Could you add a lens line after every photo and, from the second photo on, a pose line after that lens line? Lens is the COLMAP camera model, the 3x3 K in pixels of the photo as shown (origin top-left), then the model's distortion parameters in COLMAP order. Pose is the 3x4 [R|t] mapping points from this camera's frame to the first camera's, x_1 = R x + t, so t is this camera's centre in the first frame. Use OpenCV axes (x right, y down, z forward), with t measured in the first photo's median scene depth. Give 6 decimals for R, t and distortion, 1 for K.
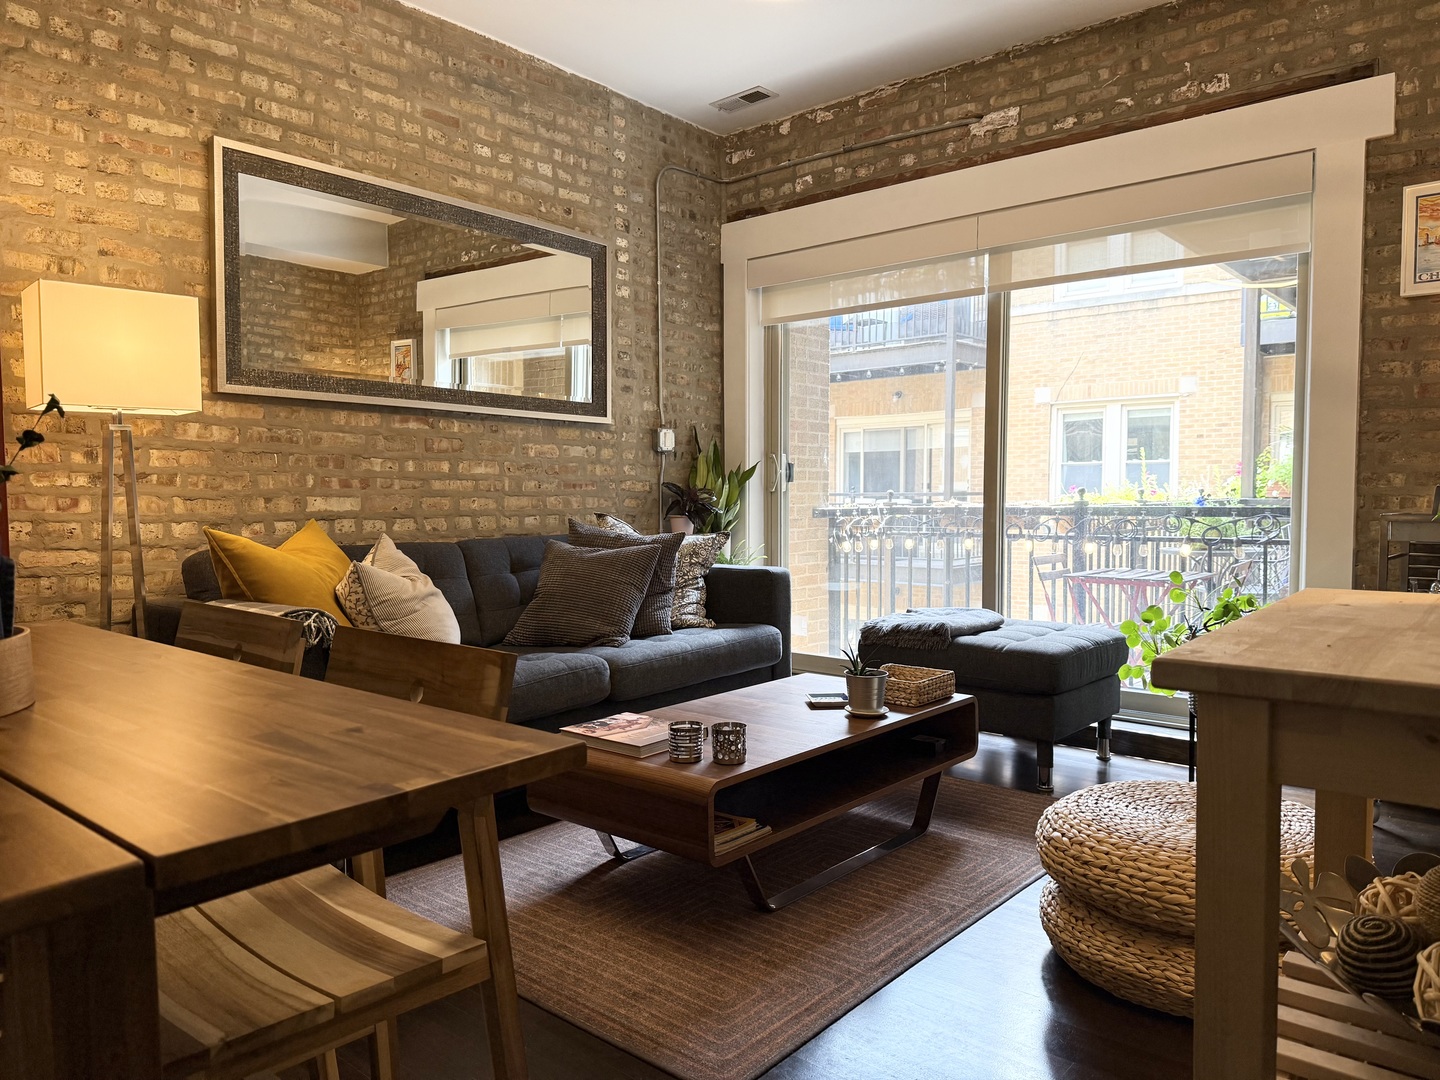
lens RADIAL K [[1027.4, 0, 720.0], [0, 1027.4, 540.0], [0, 0, 1]] dist [0.064471, -0.065387]
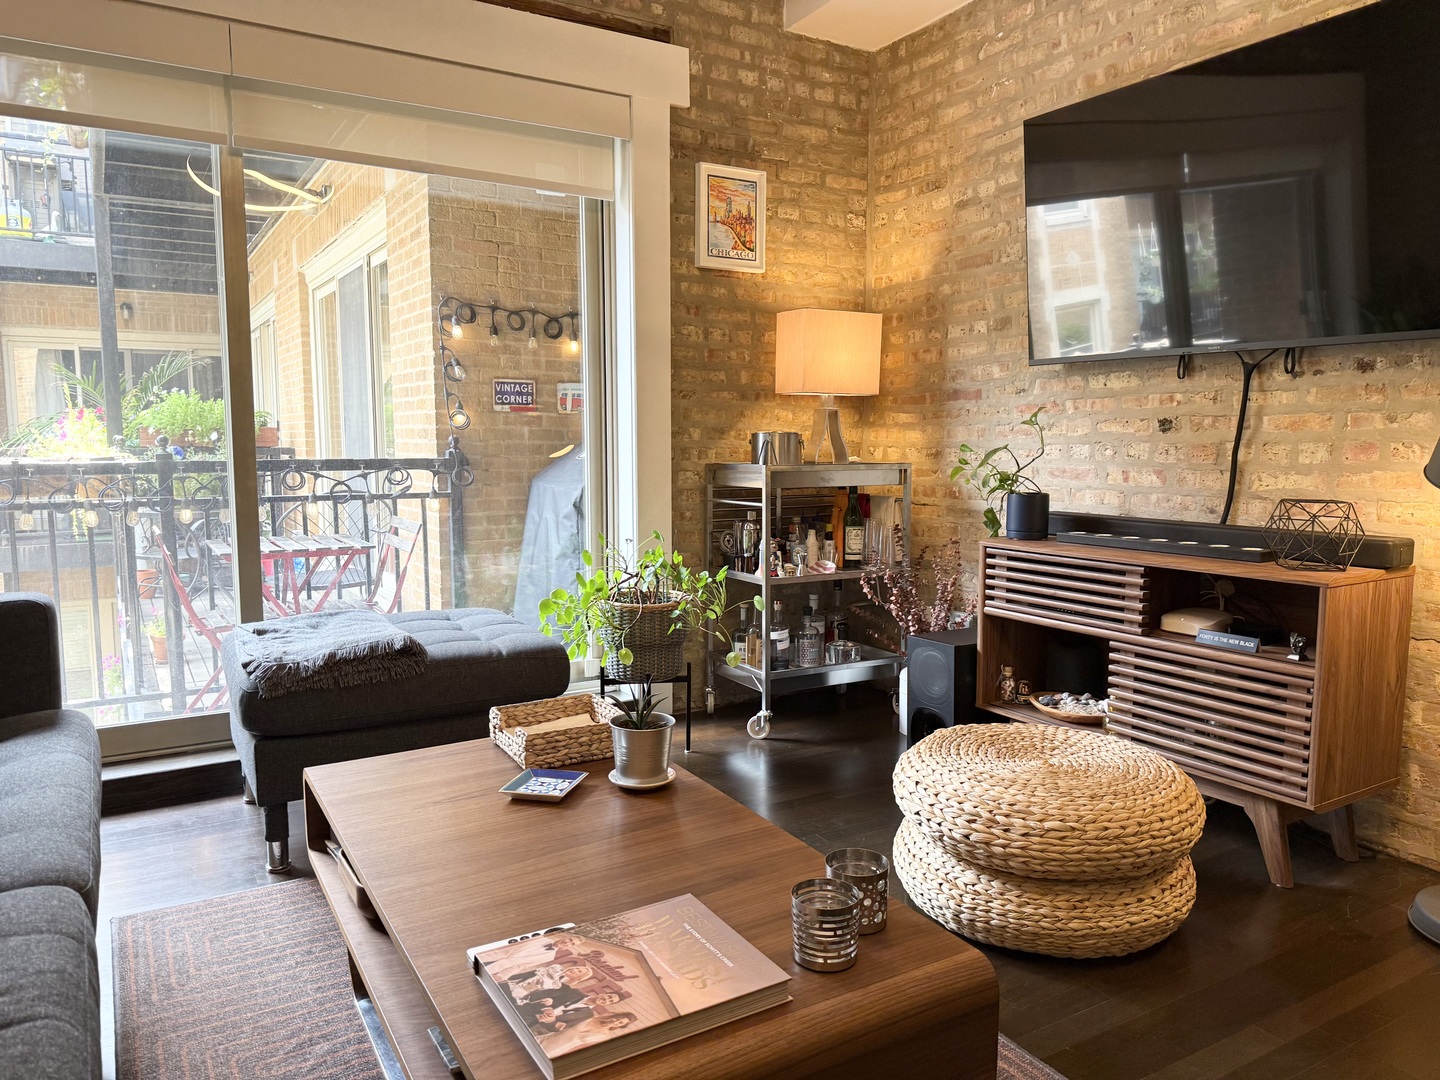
lens RADIAL K [[1009.2, 0, 735.0], [0, 1009.2, 562.3], [0, 0, 1]] dist [0.067173, -0.093492]
pose [[0.319863, -0.111623, 0.940865, -0.272975], [0.040671, 0.993738, 0.104069, -0.024007], [-0.946590, 0.004978, 0.322400, 0.454076]]
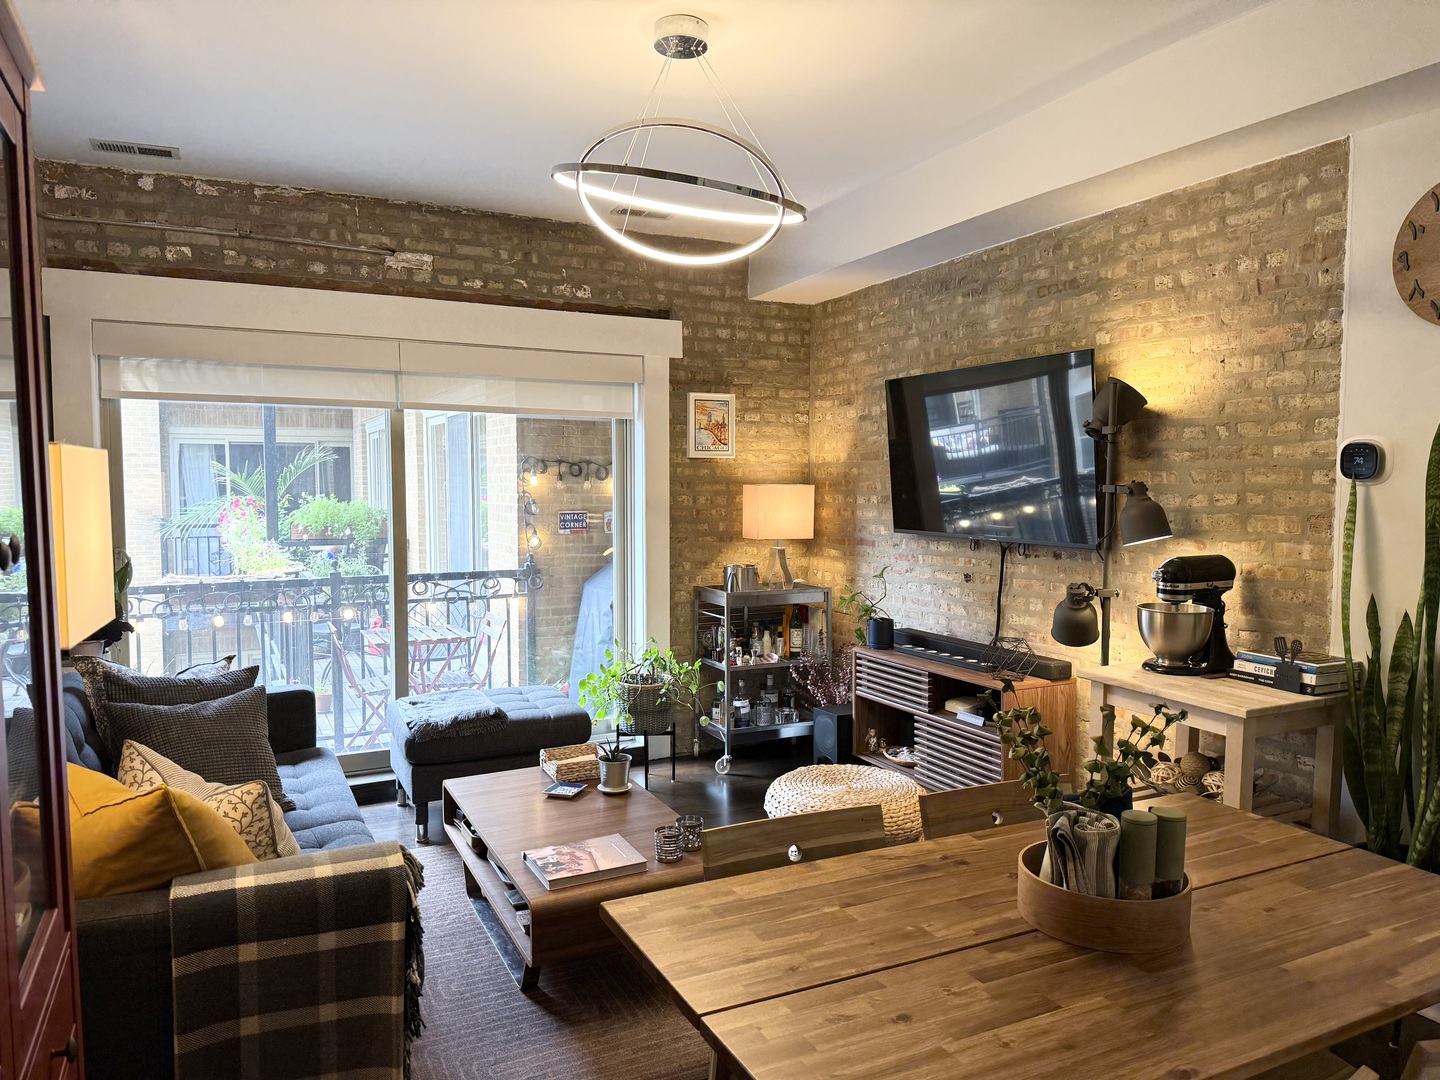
lens RADIAL K [[1010.2, 0, 723.9], [0, 1010.2, 559.1], [0, 0, 1]] dist [0.127195, -0.175958]
pose [[0.401899, -0.066626, 0.913257, -0.590420], [0.041733, 0.997646, 0.054417, -0.114664], [-0.914732, 0.016242, 0.403733, 0.219843]]
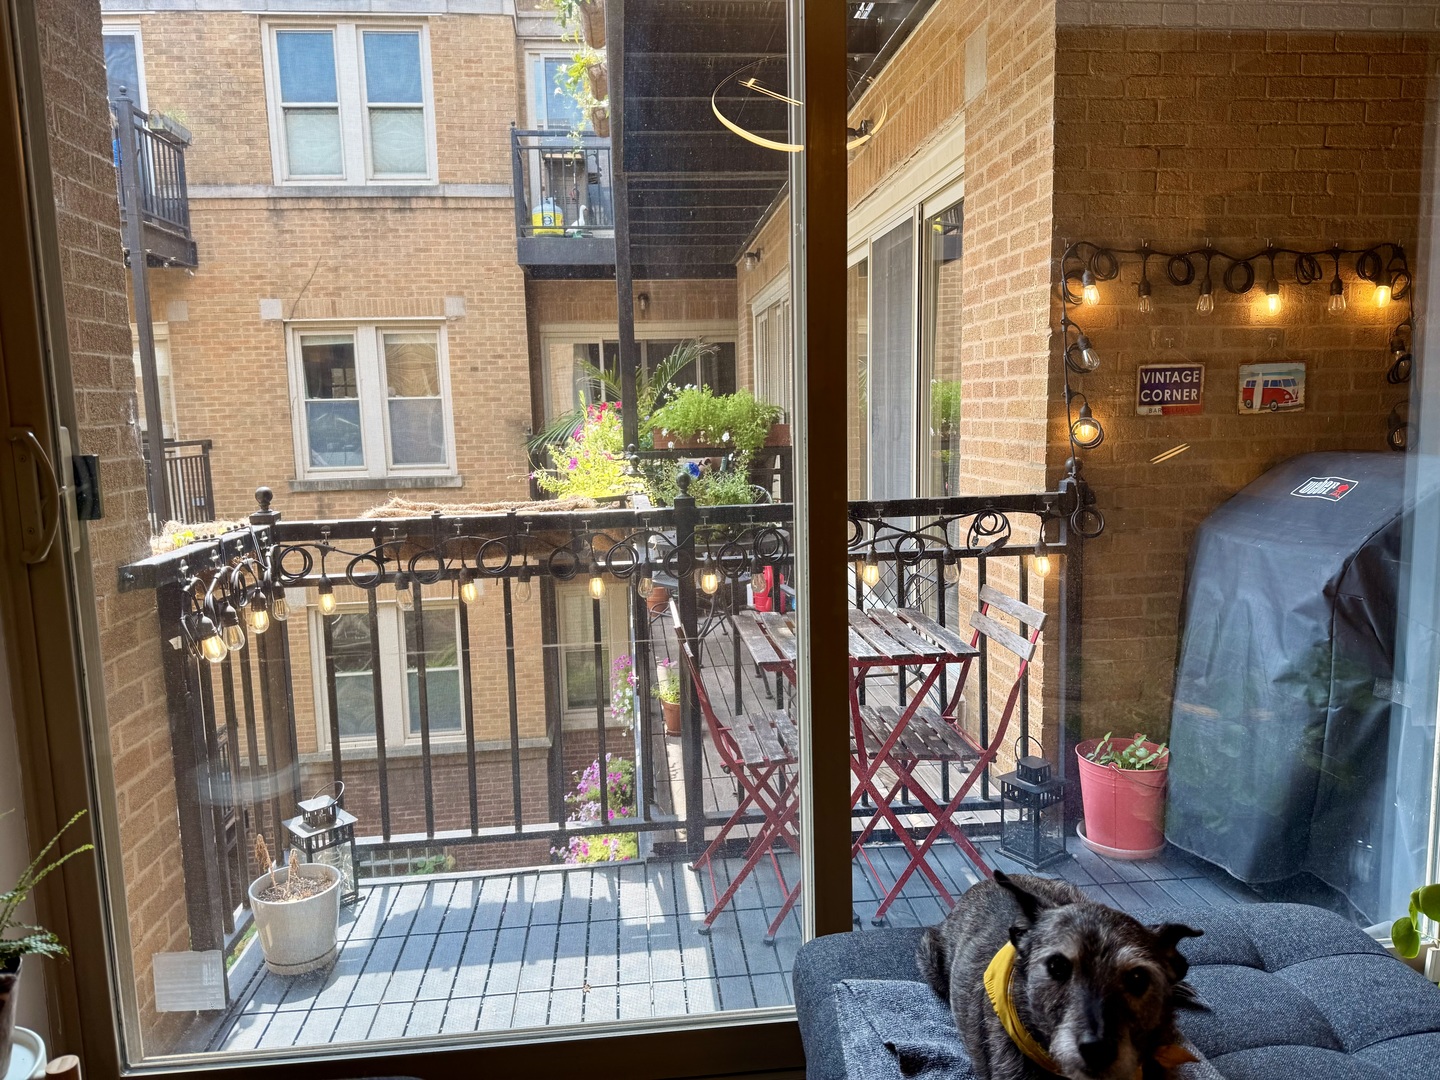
lens RADIAL K [[1027.4, 0, 720.0], [0, 1027.4, 540.0], [0, 0, 1]] dist [0.064471, -0.065387]
pose [[0.705530, -0.105926, 0.700719, -0.022690], [0.057222, 0.994053, 0.092654, -0.078773], [-0.706366, -0.025273, 0.707395, 0.740143]]
